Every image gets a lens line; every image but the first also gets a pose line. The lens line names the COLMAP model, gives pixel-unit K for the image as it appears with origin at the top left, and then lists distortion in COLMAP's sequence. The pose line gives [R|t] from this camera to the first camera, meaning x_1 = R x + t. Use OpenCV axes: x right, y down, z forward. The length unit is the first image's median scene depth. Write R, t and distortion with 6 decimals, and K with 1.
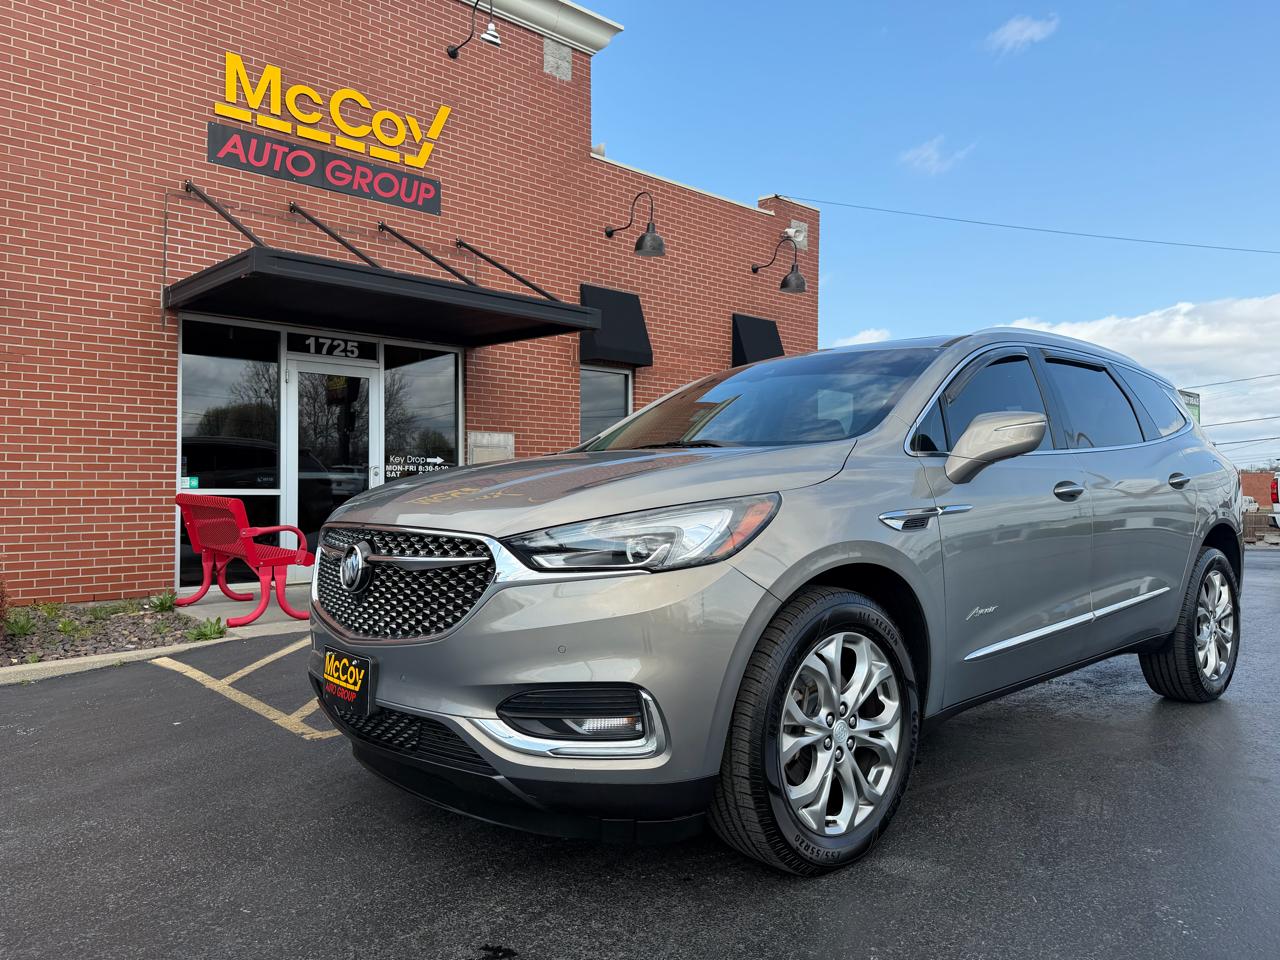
lens RADIAL K [[905.3, 0, 643.2], [0, 905.3, 479.0], [0, 0, 1]] dist [0.000643, -0.004939]
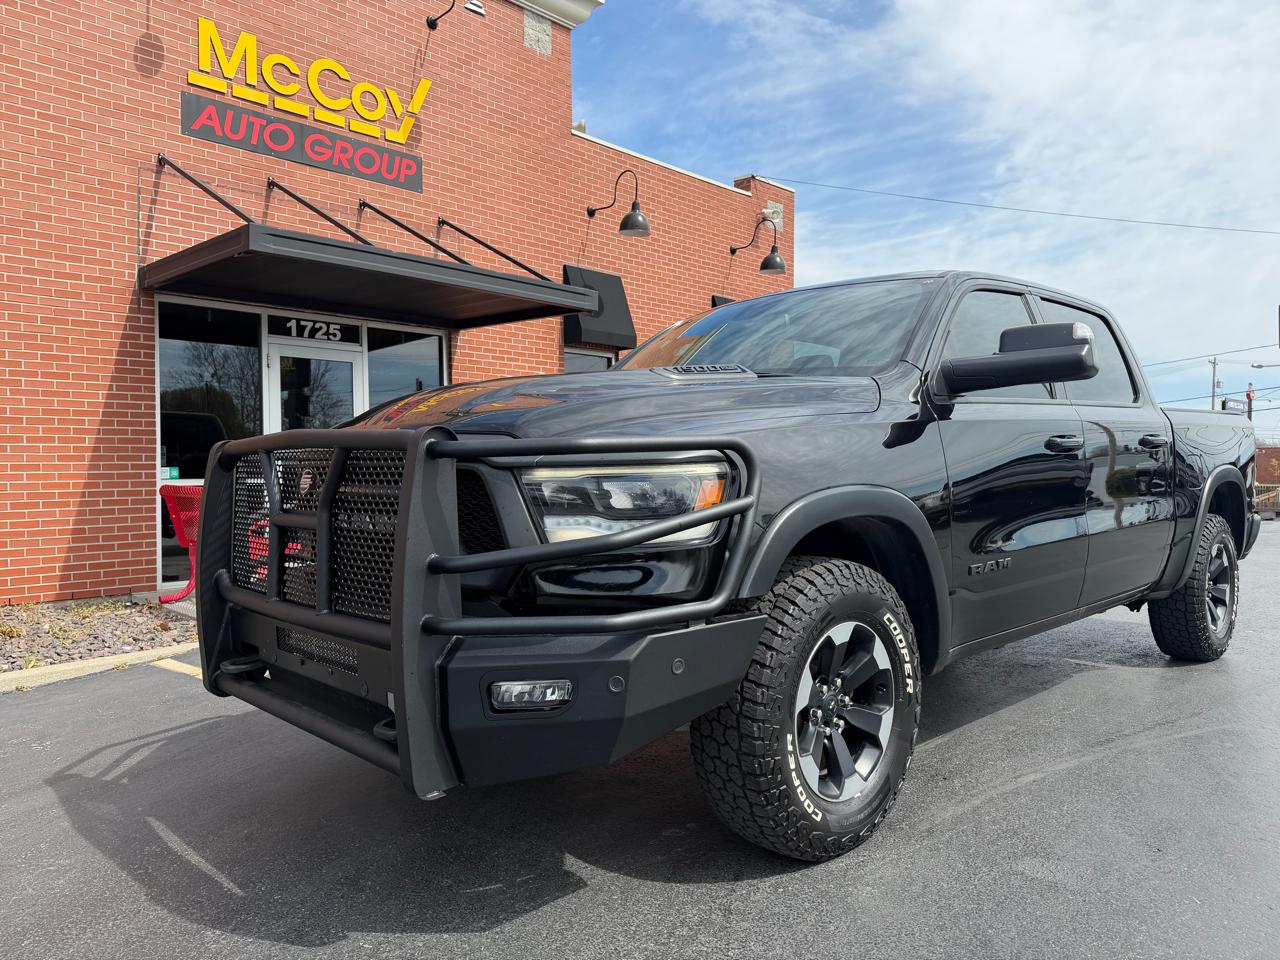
lens RADIAL K [[902.2, 0, 640.0], [0, 902.2, 480.0], [0, 0, 1]] dist [-0.000747, -0.002802]
pose [[0.998288, -0.011844, 0.057273, -0.055709], [0.010648, 0.999720, 0.021136, -0.003120], [-0.057507, -0.020490, 0.998135, 0.021397]]
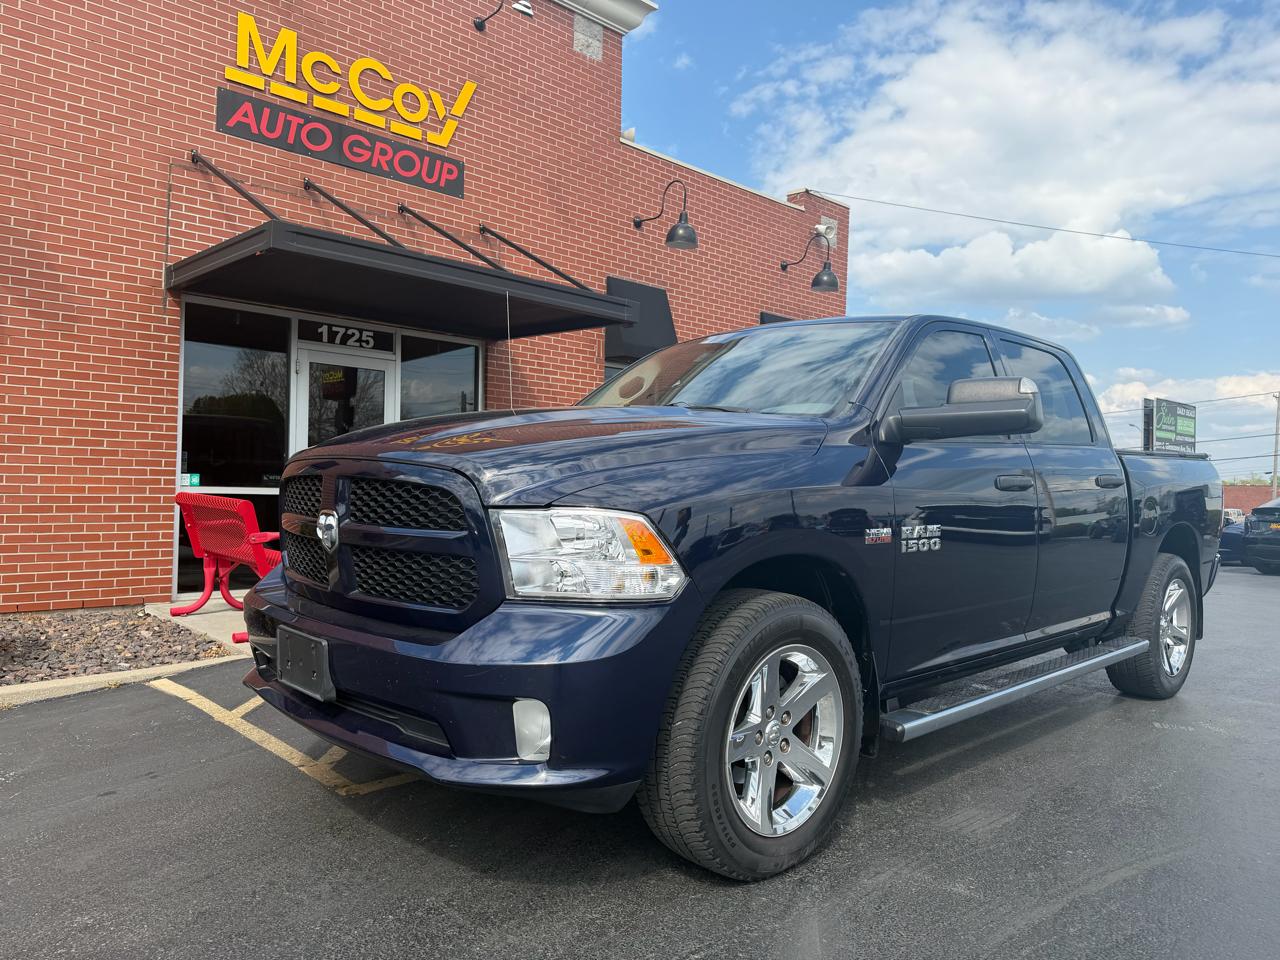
lens RADIAL K [[901.6, 0, 648.4], [0, 901.6, 481.5], [0, 0, 1]] dist [0.006730, -0.010184]
pose [[0.999658, 0.019566, 0.017341, -0.047138], [-0.019612, 0.999805, 0.002485, -0.005093], [-0.017289, -0.002825, 0.999847, 0.068976]]
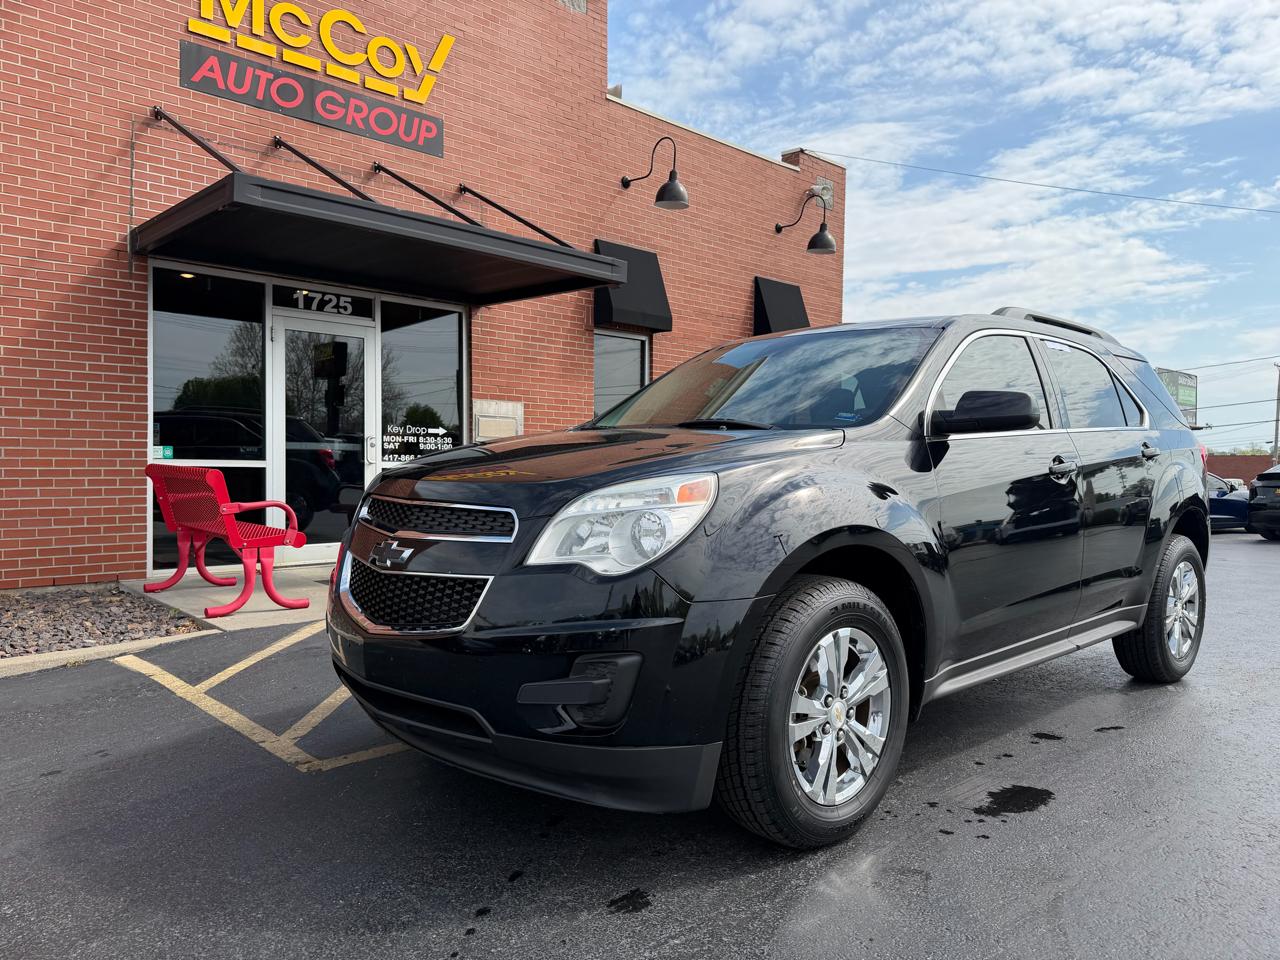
lens RADIAL K [[906.1, 0, 647.5], [0, 906.1, 483.9], [0, 0, 1]] dist [-0.002626, -0.001578]
pose [[0.999819, 0.005693, 0.018171, -0.038883], [-0.006211, 0.999573, 0.028548, 0.006230], [-0.018001, -0.028656, 0.999427, 0.095860]]
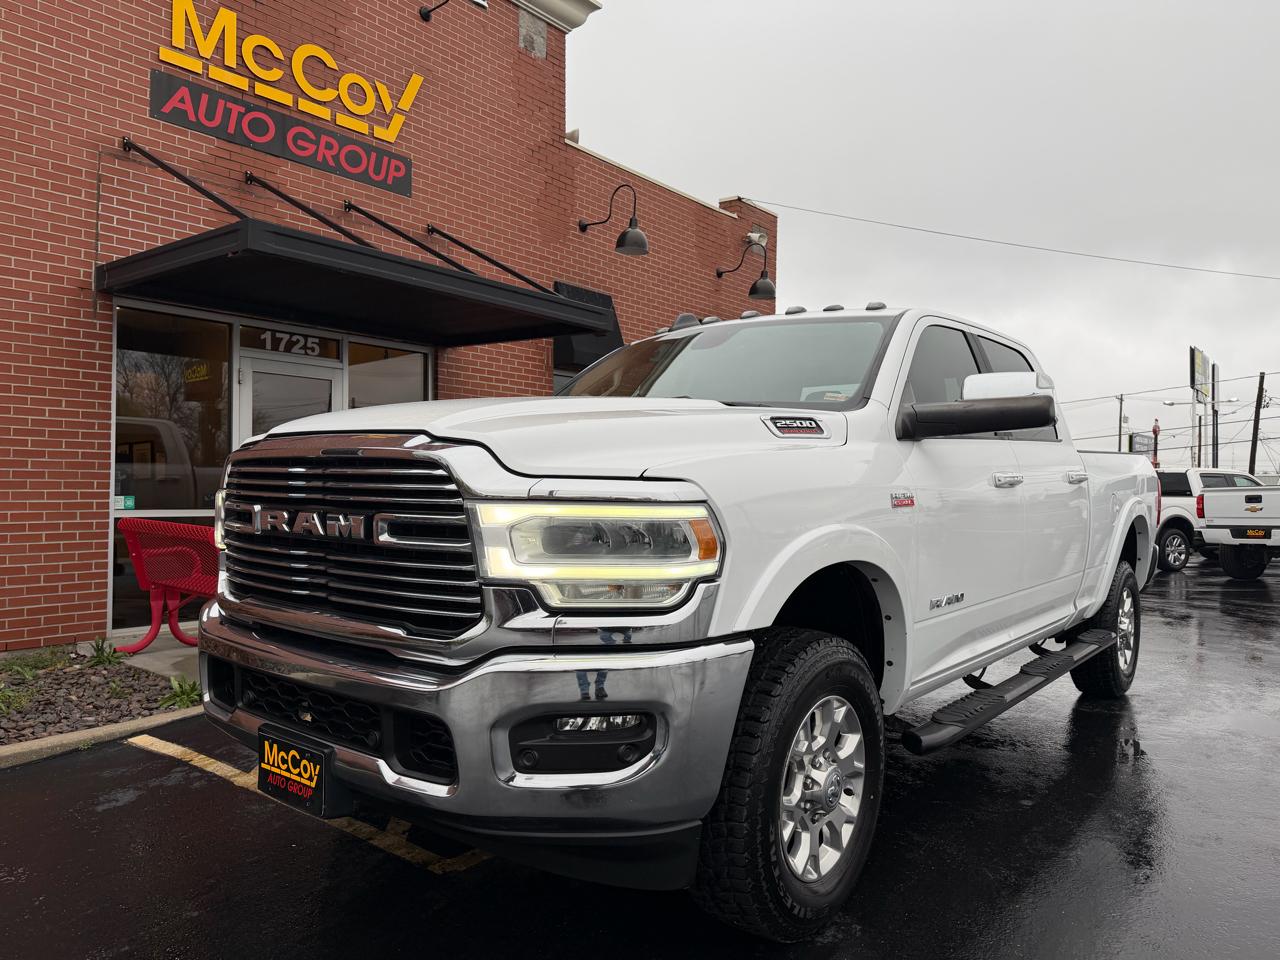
lens RADIAL K [[902.2, 0, 640.0], [0, 902.2, 480.0], [0, 0, 1]] dist [-0.000747, -0.002802]
pose [[0.989517, 0.006230, 0.144279, -0.140018], [-0.005927, 0.999979, -0.002529, -0.015753], [-0.144291, 0.001647, 0.989534, 0.105646]]
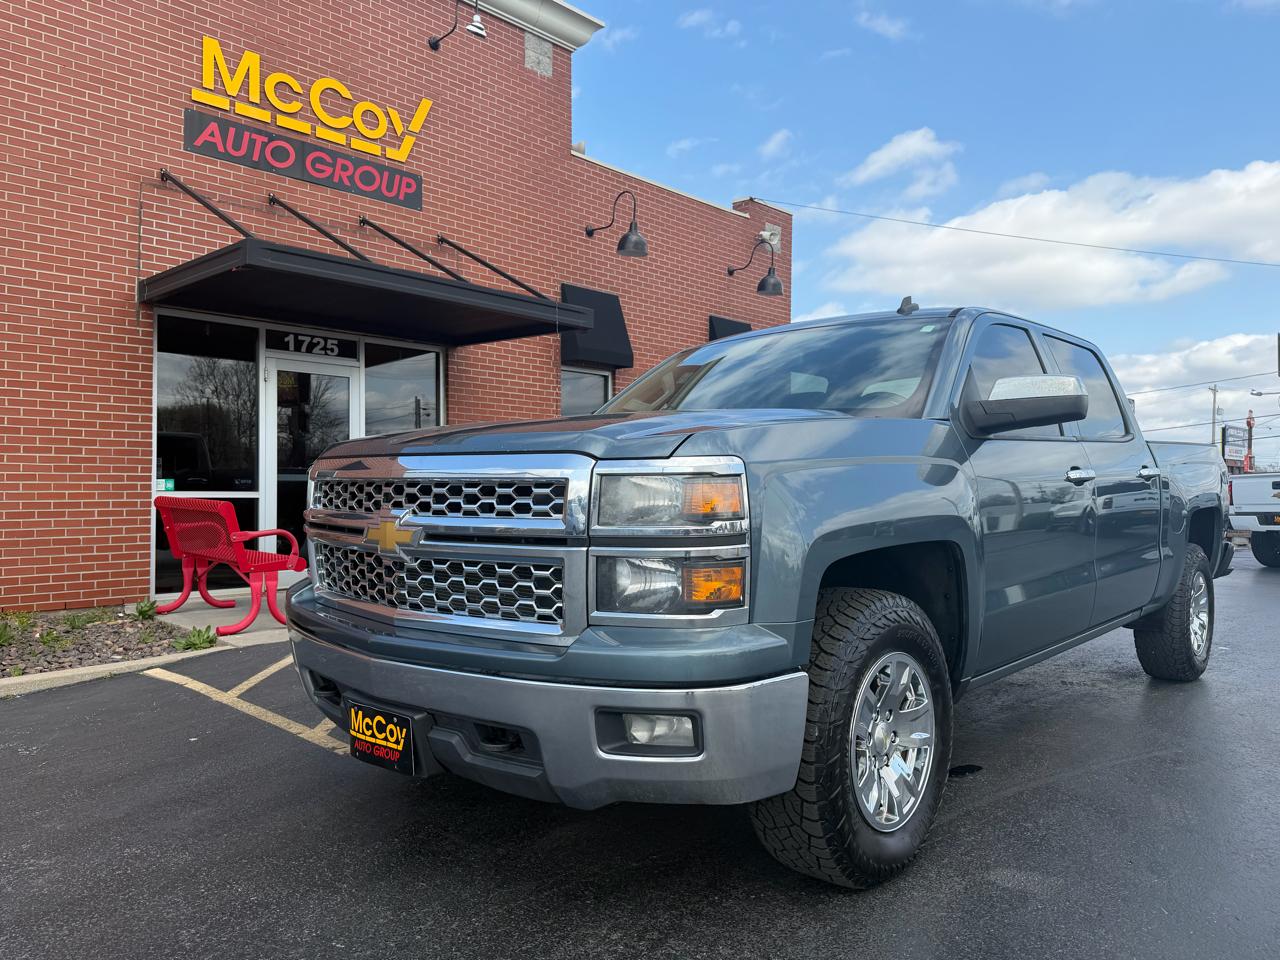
lens RADIAL K [[903.2, 0, 639.0], [0, 903.2, 484.1], [0, 0, 1]] dist [-0.000261, -0.005184]
pose [[0.998424, 0.000188, 0.056124, -0.049197], [-0.000322, 0.999997, 0.002375, 0.000723], [-0.056123, -0.002389, 0.998421, 0.016399]]
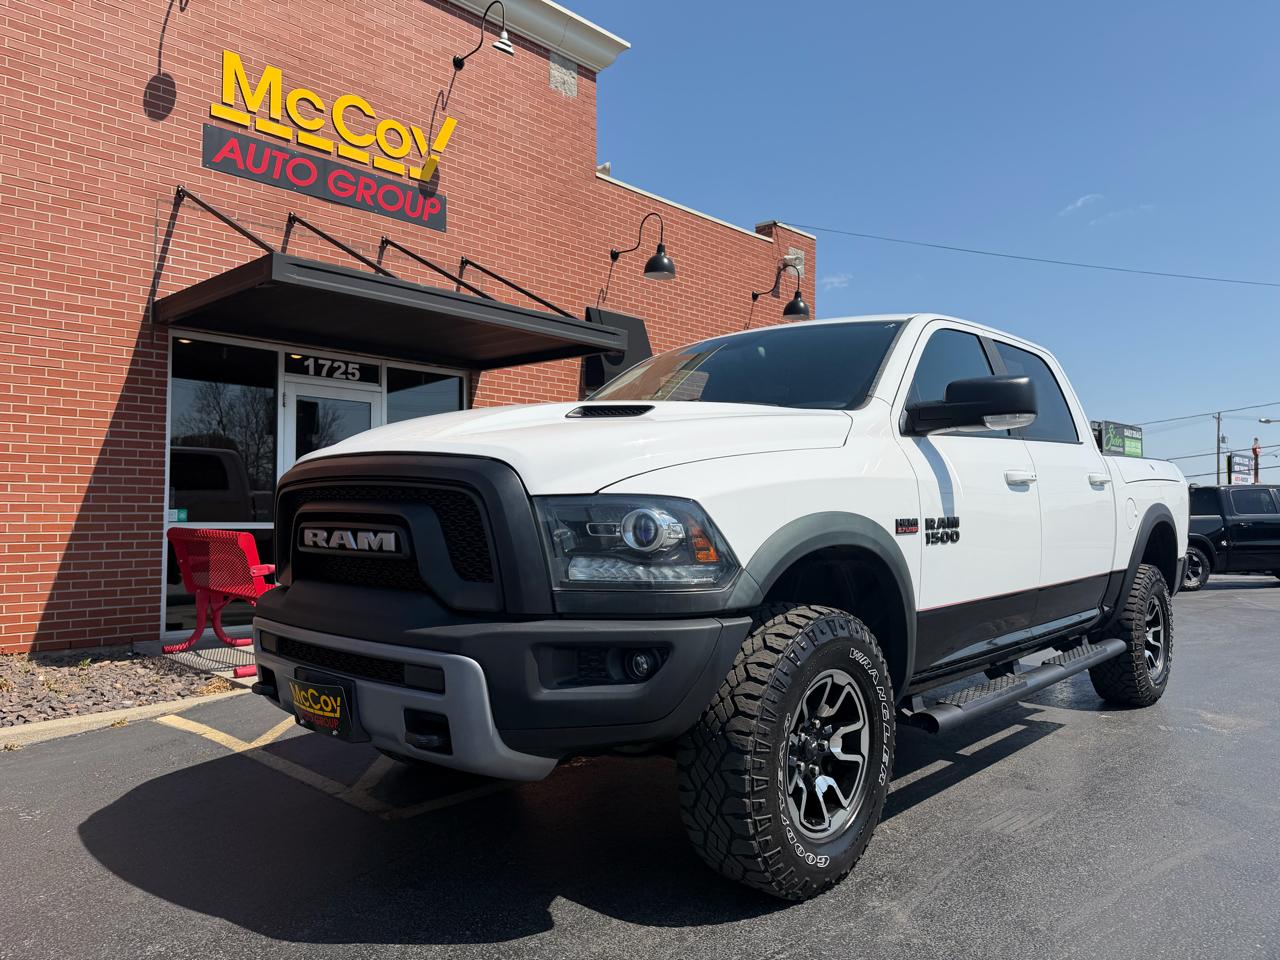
lens RADIAL K [[899.5, 0, 644.0], [0, 899.5, 481.2], [0, 0, 1]] dist [0.011434, -0.015277]
pose [[0.998222, -0.001180, 0.059590, -0.080495], [0.003200, 0.999423, -0.033815, 0.001763], [-0.059515, 0.033946, 0.997650, 0.063416]]
